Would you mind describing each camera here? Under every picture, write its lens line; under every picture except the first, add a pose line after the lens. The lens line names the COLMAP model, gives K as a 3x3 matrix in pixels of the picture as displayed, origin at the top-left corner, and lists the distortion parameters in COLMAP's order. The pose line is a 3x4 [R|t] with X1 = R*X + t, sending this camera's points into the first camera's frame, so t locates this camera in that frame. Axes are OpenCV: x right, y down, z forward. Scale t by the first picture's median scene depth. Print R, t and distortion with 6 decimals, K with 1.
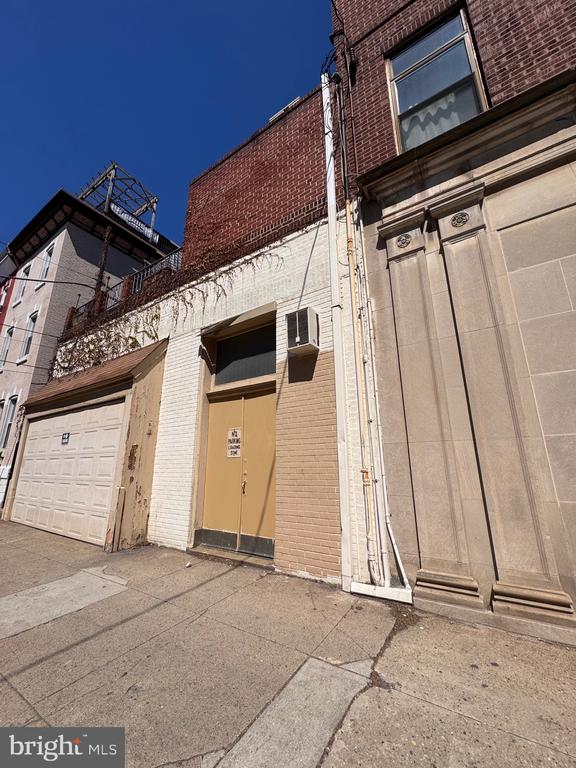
lens RADIAL K [[305.0, 0, 289.2], [0, 305.0, 383.5], [0, 0, 1]] dist [-0.001807, 0.000126]
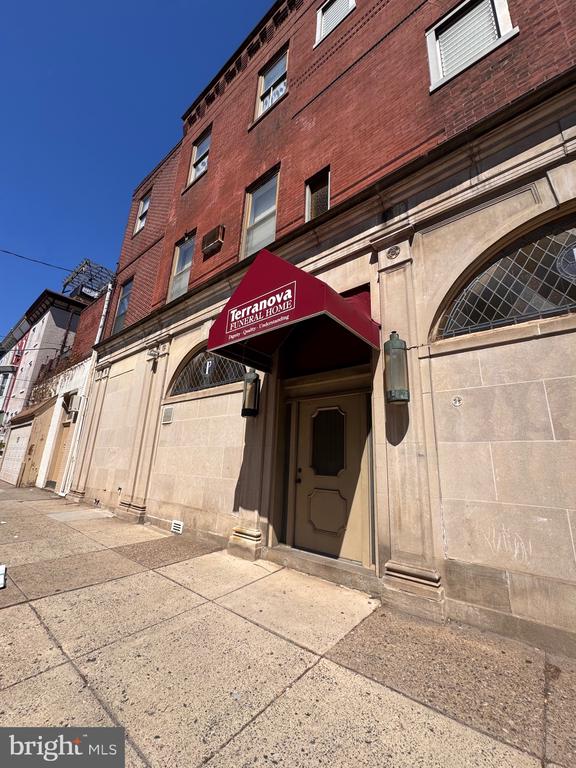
lens RADIAL K [[303.0, 0, 291.4], [0, 303.0, 374.6], [0, 0, 1]] dist [0.006792, 0.000060]
pose [[0.992193, 0.002702, -0.124684, 0.767284], [-0.004101, 0.999931, -0.010967, -0.139054], [0.124646, 0.011393, 0.992136, -0.473192]]
